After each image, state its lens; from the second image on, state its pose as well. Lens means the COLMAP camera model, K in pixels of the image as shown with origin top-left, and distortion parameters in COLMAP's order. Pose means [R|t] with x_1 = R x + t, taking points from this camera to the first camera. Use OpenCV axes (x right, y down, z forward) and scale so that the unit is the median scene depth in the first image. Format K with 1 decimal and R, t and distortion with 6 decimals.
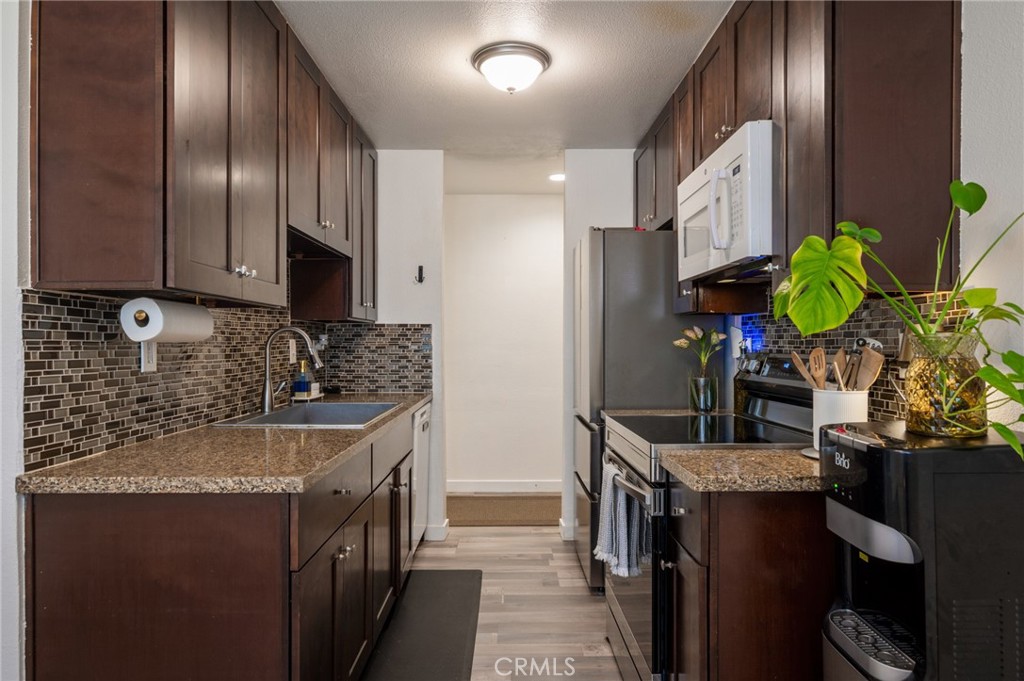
lens RADIAL K [[609.1, 0, 511.6], [0, 609.1, 343.2], [0, 0, 1]] dist [-0.003754, 0.001036]
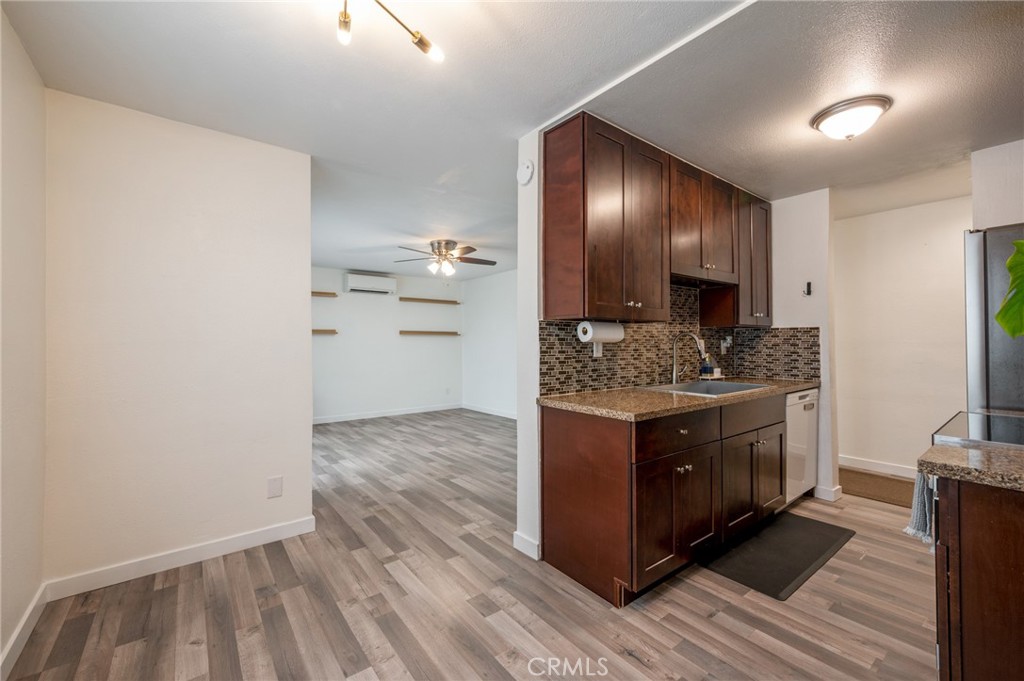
lens RADIAL K [[421.8, 0, 515.1], [0, 421.8, 337.3], [0, 0, 1]] dist [0.004818, -0.000315]
pose [[0.605338, -0.008646, -0.795921, 0.268912], [0.001147, 0.999949, -0.009989, -0.003004], [0.795968, 0.005134, 0.605318, -0.052761]]
